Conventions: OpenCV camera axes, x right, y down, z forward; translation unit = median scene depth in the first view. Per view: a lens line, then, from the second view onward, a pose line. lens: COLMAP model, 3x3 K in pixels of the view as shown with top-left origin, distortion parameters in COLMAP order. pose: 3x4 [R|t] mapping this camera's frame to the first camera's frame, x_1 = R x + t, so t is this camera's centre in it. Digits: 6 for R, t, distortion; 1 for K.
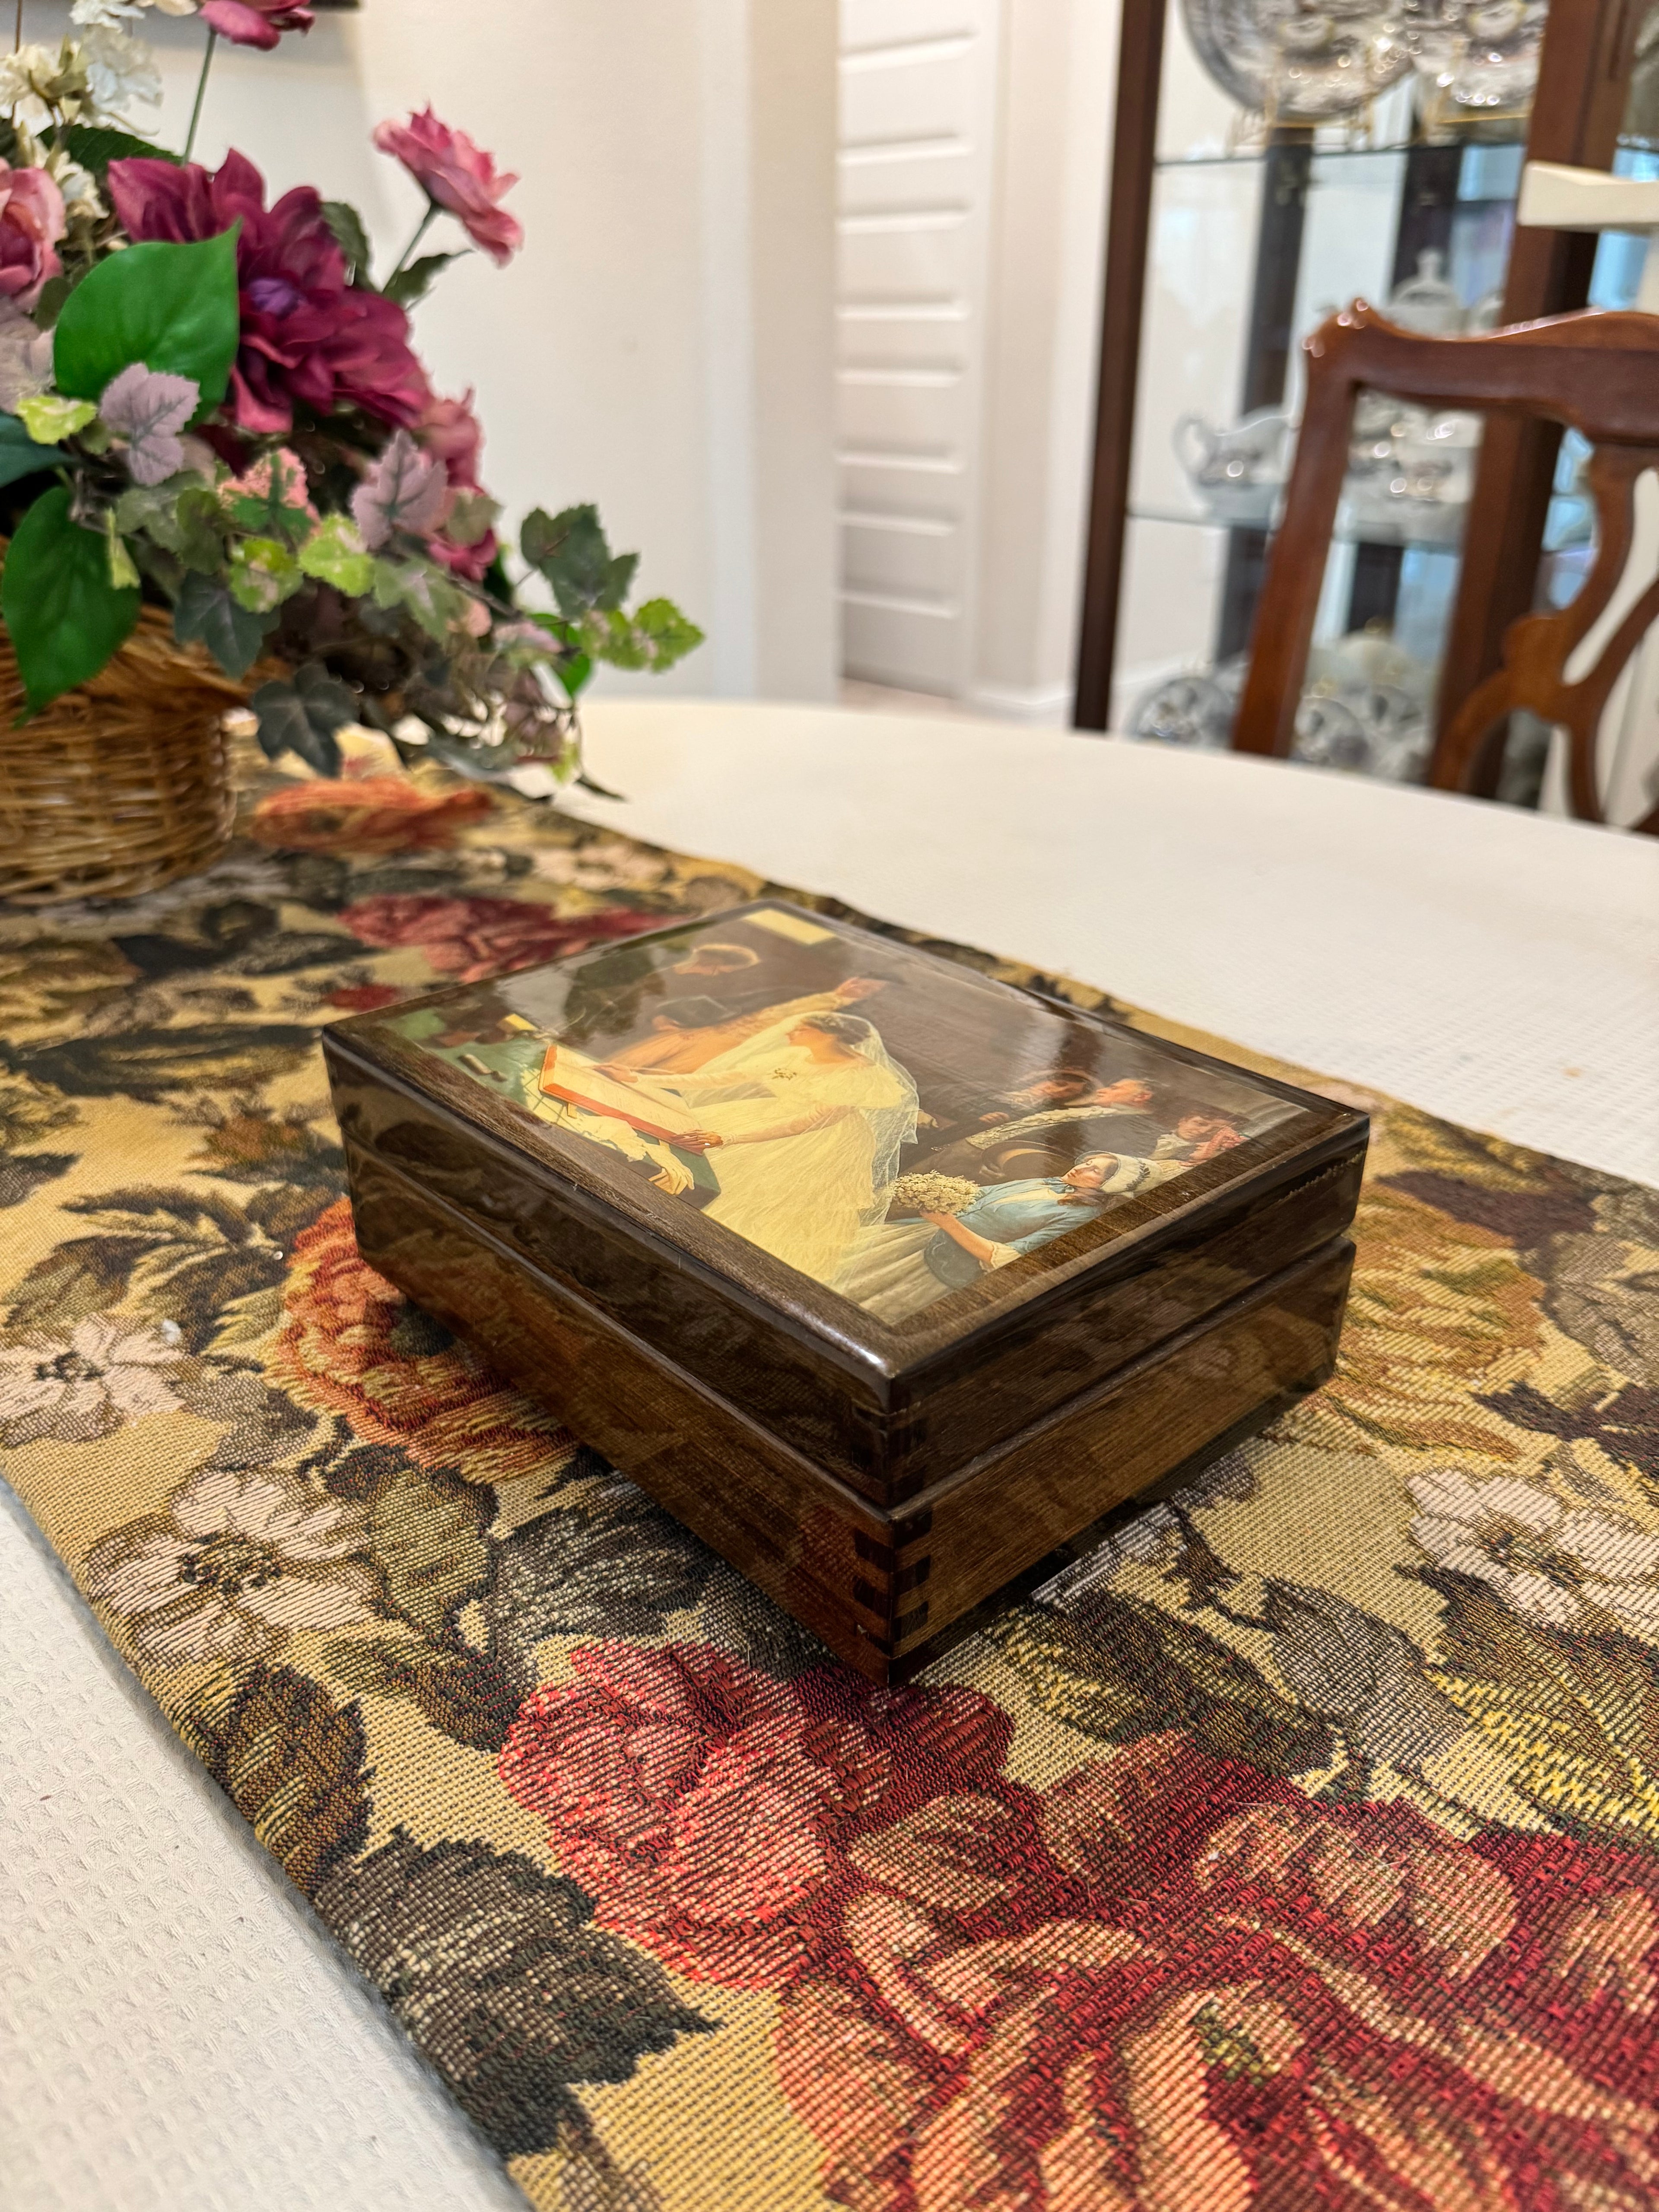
lens RADIAL K [[1639.3, 0, 837.8], [0, 1639.3, 1106.8], [0, 0, 1]] dist [-0.042954, 0.009908]
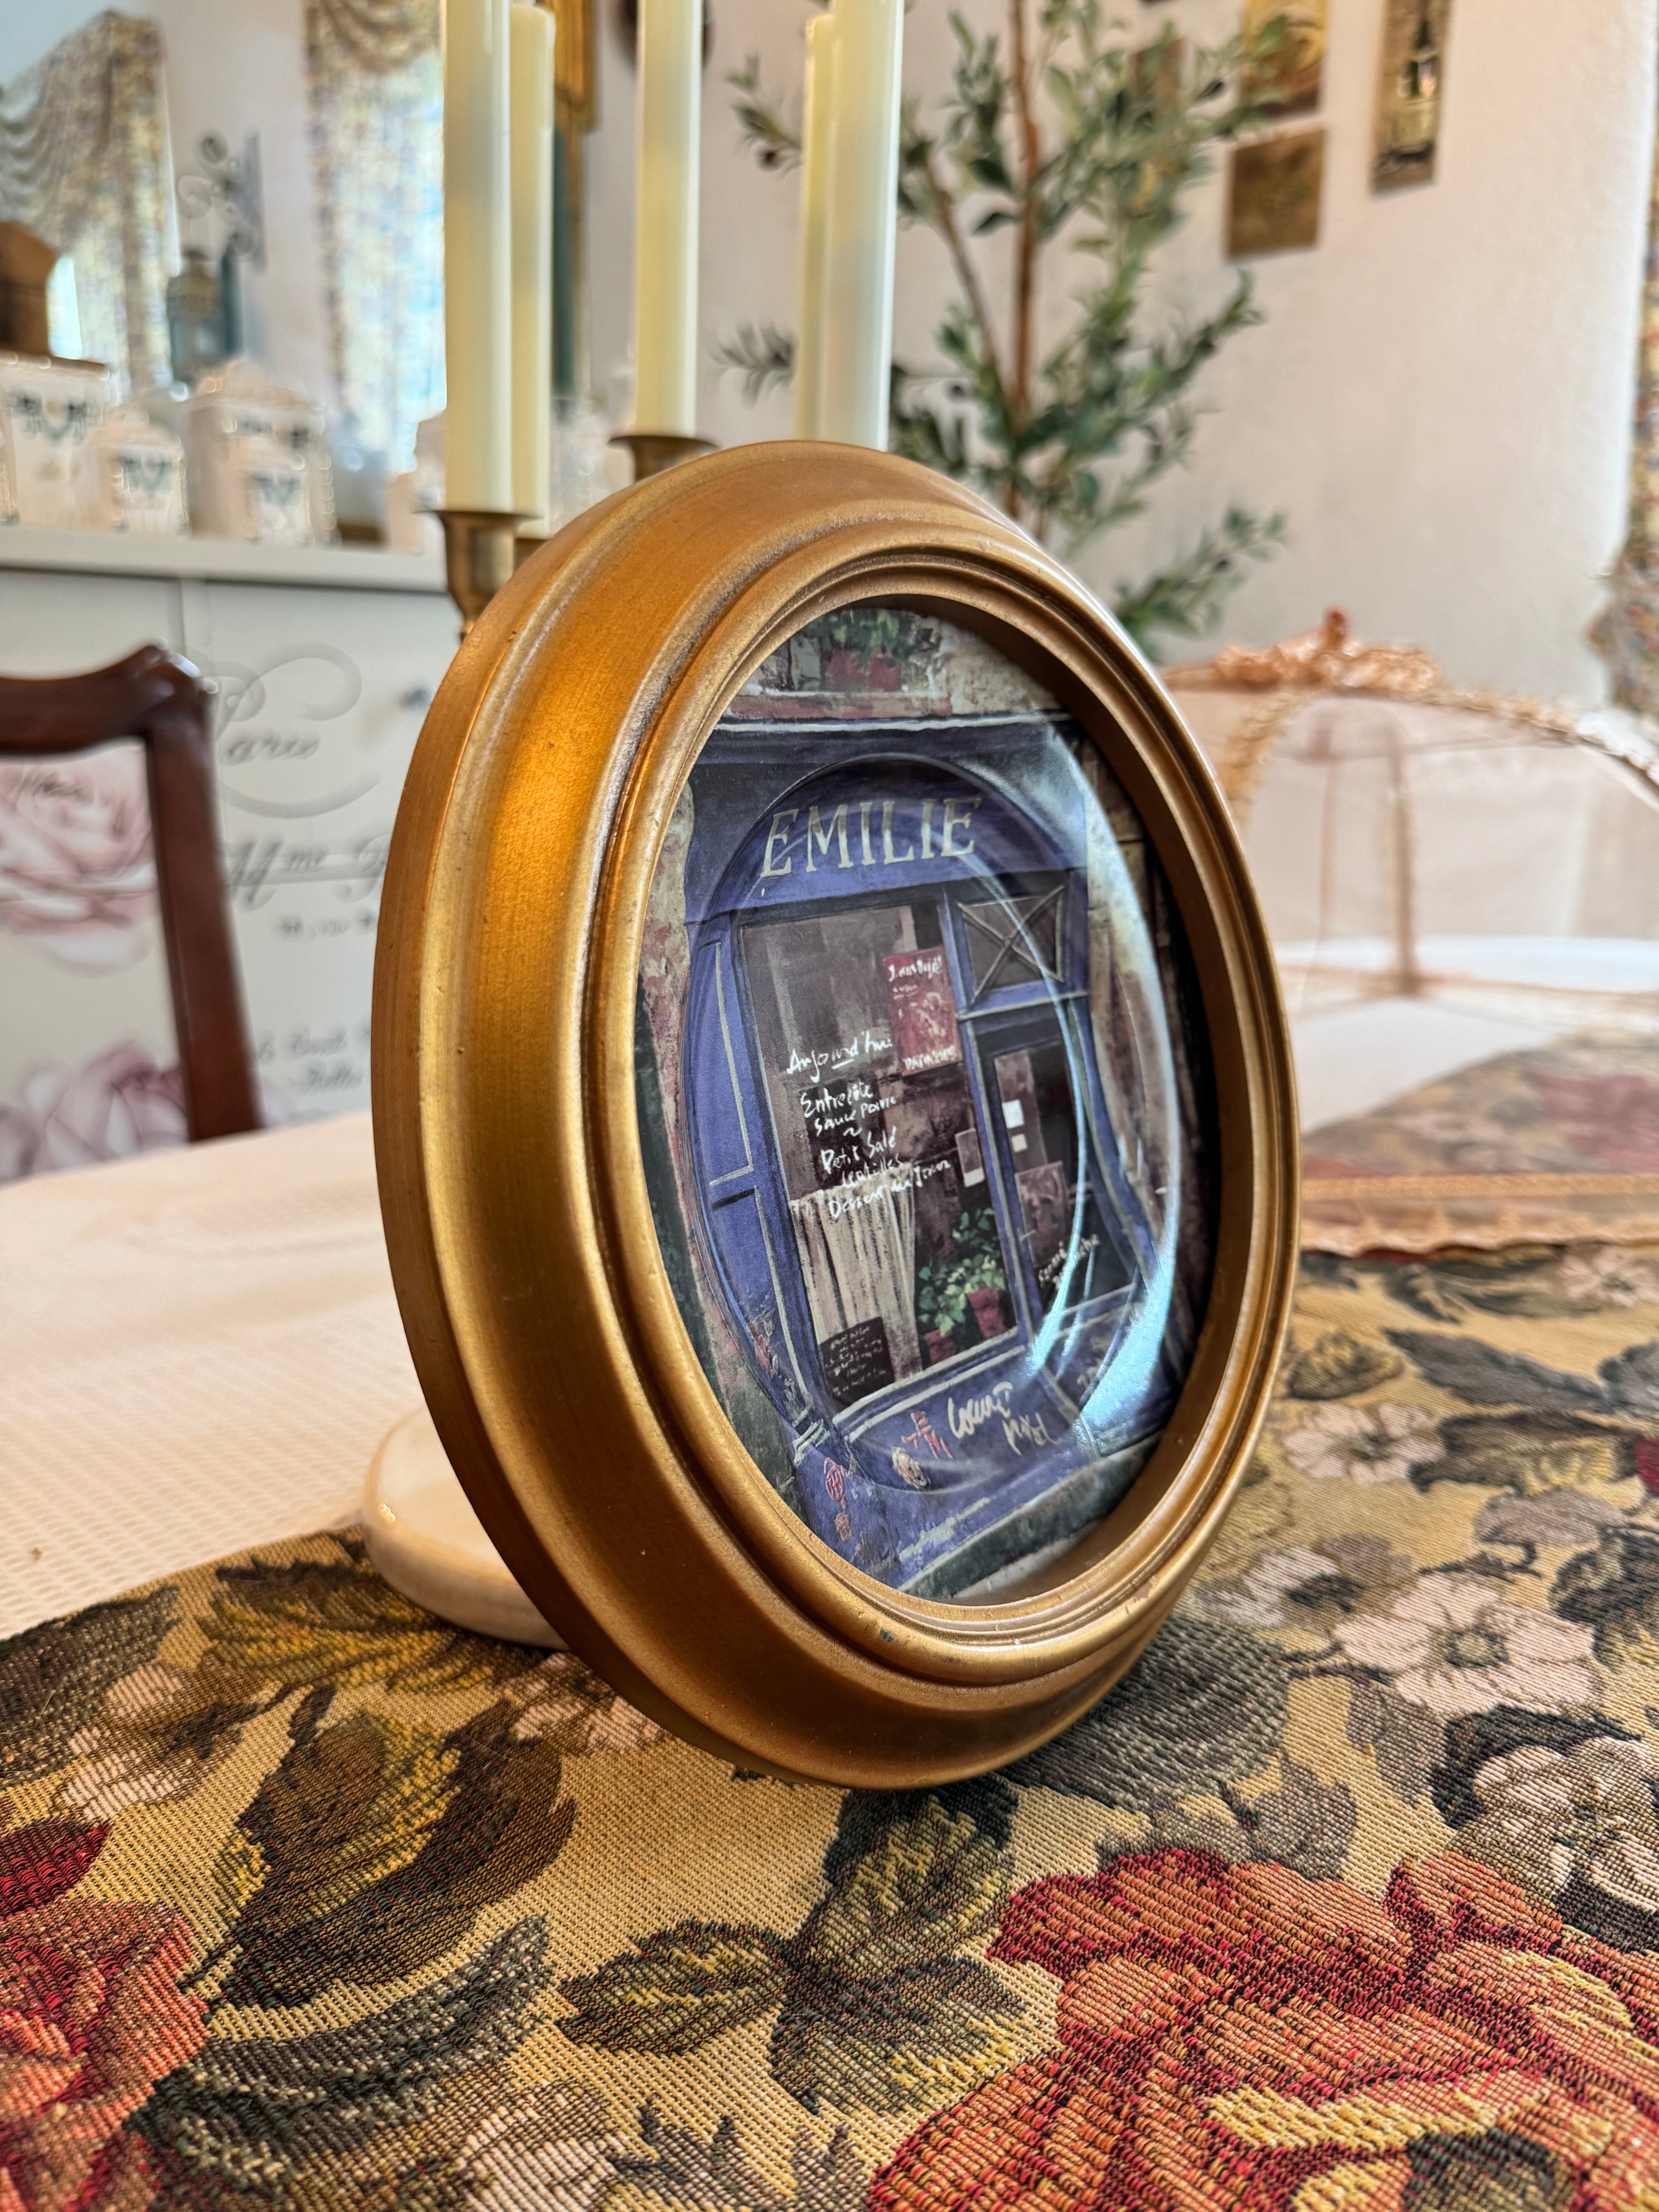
lens RADIAL K [[1639.3, 0, 837.8], [0, 1639.3, 1106.8], [0, 0, 1]] dist [-0.042954, 0.009908]
pose [[-0.077185, -0.249019, 0.965418, -0.484900], [0.424201, 0.868089, 0.257828, -0.313972], [-0.902273, 0.429432, 0.038631, 0.699997]]
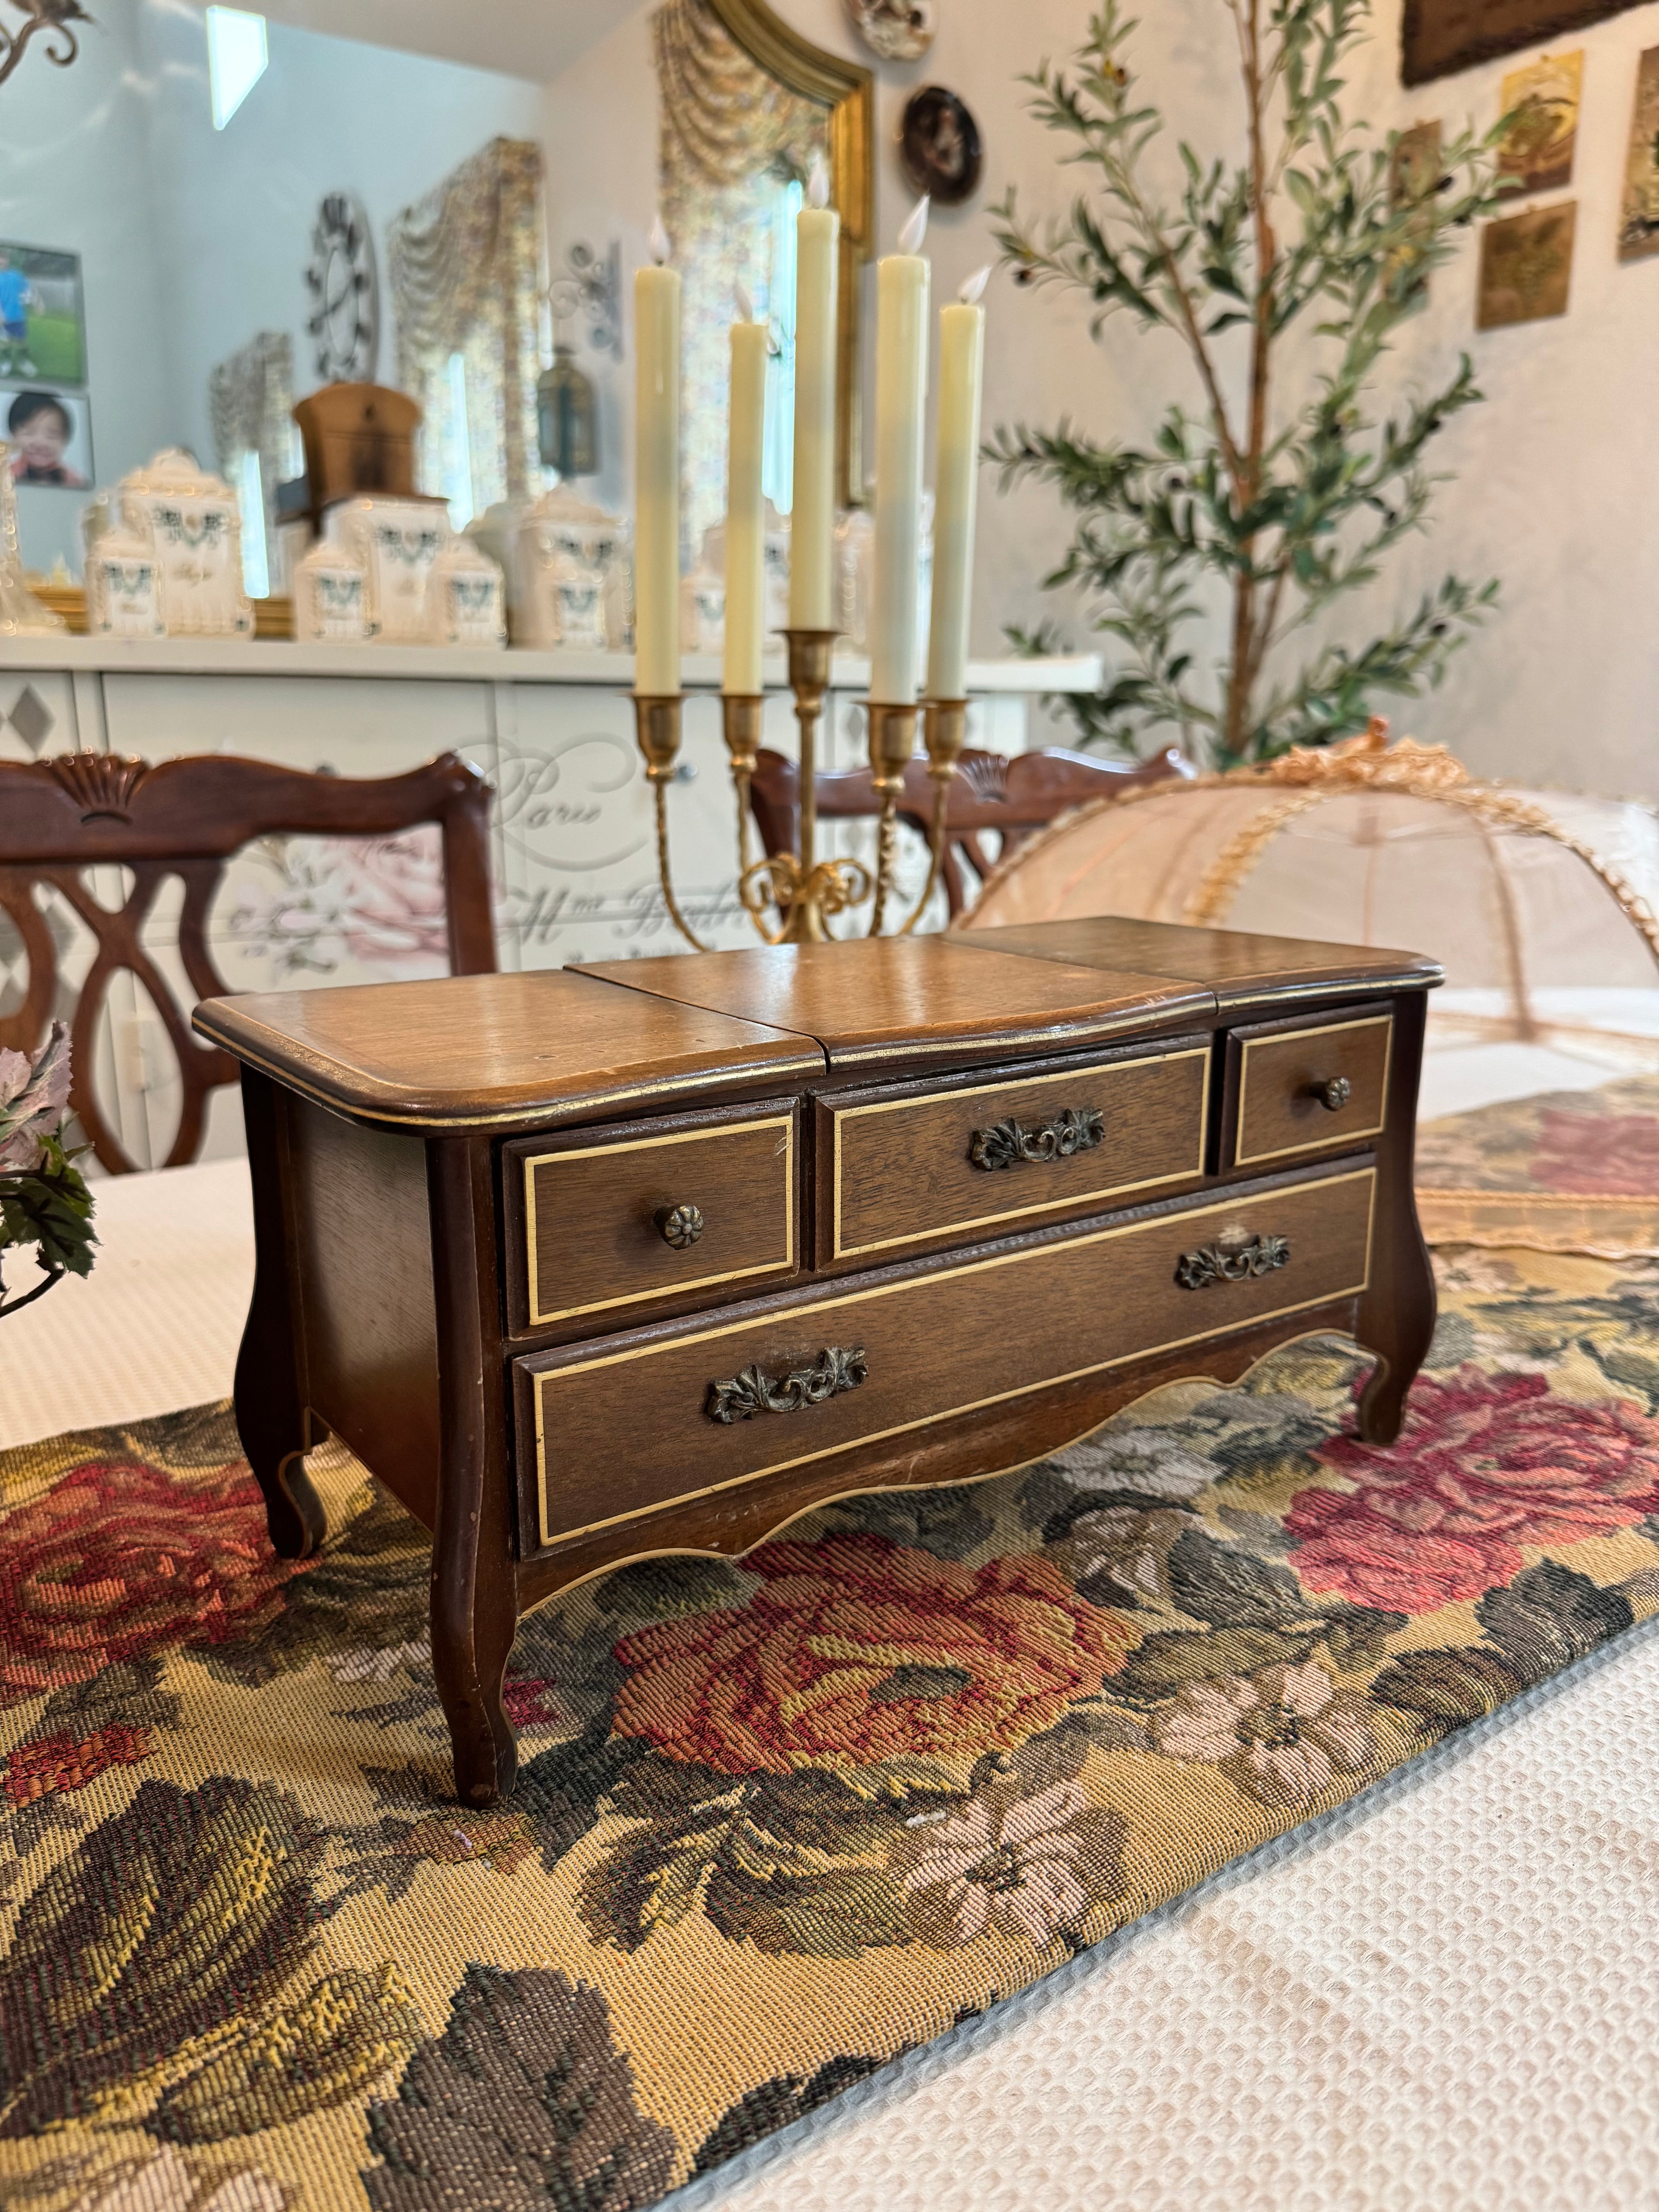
lens RADIAL K [[1625.6, 0, 829.5], [0, 1625.6, 1106.0], [0, 0, 1]] dist [-0.020354, -0.009645]
pose [[0.138179, -0.234144, 0.962332, -0.847764], [0.432818, 0.888236, 0.153968, -0.280572], [-0.890829, 0.395239, 0.224077, 0.452623]]
